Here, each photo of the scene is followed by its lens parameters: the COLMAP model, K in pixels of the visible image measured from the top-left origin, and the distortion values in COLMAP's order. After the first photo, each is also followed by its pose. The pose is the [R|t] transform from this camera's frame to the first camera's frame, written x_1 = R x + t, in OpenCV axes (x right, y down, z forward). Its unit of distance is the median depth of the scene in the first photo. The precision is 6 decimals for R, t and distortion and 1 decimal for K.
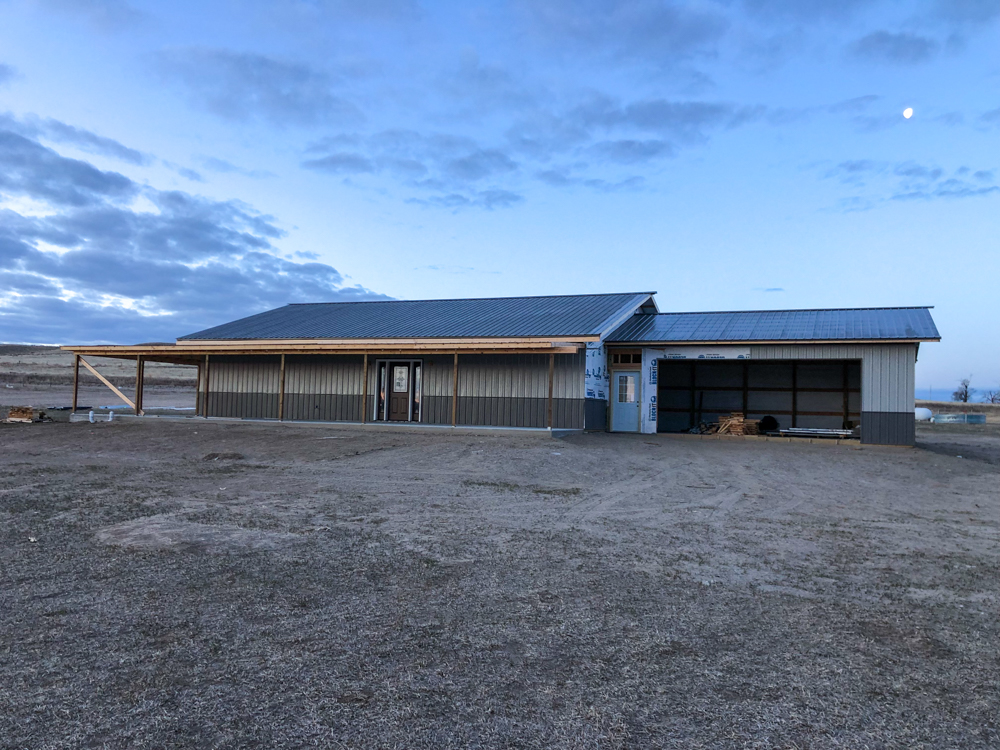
lens RADIAL K [[761.0, 0, 567.0], [0, 761.0, 371.0], [0, 0, 1]] dist [0.001009, -0.009686]
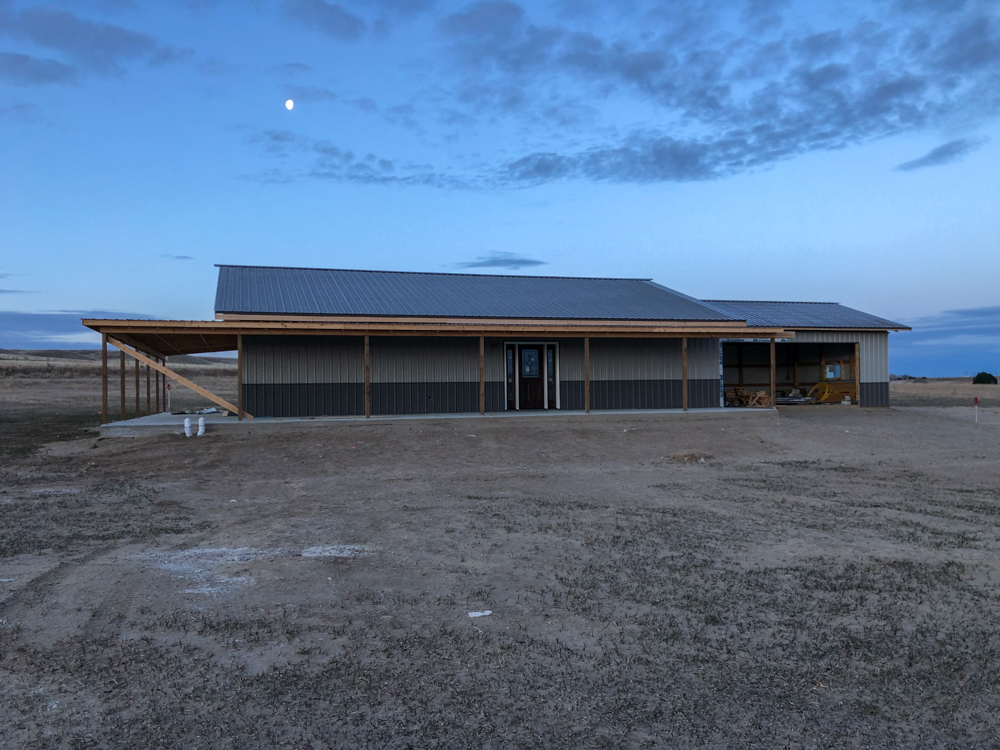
lens RADIAL K [[817.1, 0, 527.0], [0, 817.1, 378.5], [0, 0, 1]] dist [0.049367, -0.025370]
pose [[0.760136, -0.027257, 0.649192, -0.081116], [0.007306, 0.999415, 0.033406, -0.000422], [-0.649723, -0.020650, 0.759891, 0.023630]]
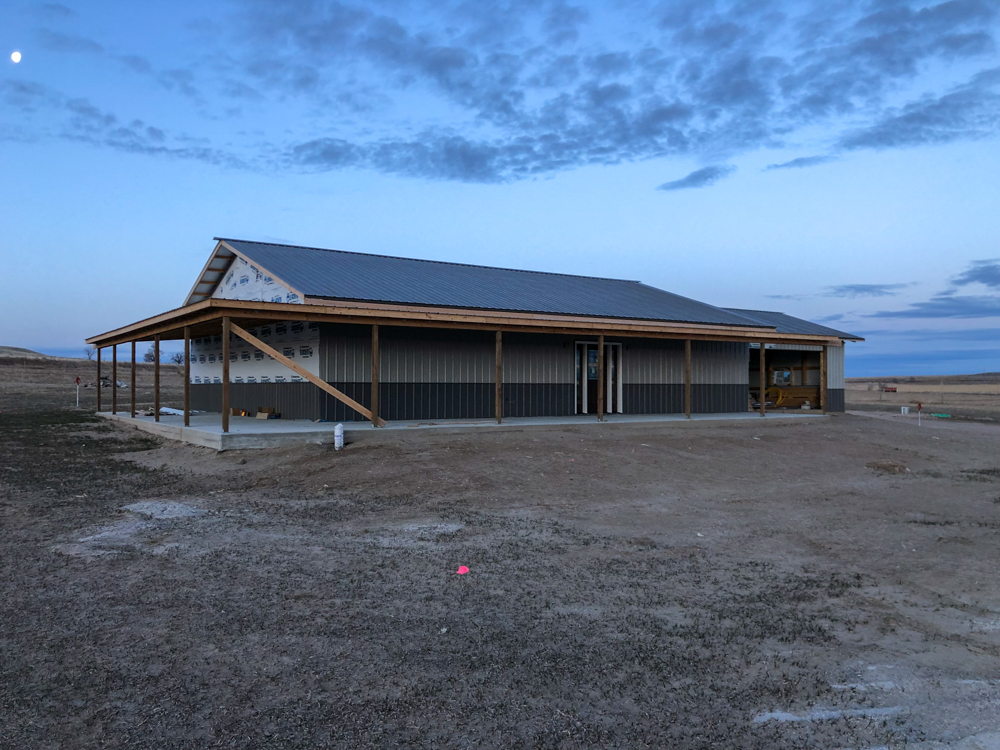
lens RADIAL K [[818.0, 0, 536.5], [0, 818.0, 392.7], [0, 0, 1]] dist [0.045966, -0.017966]
pose [[0.552810, -0.030596, 0.832746, -0.097749], [-0.022196, 0.998431, 0.051418, -0.000410], [-0.833012, -0.046907, 0.551263, 0.050959]]
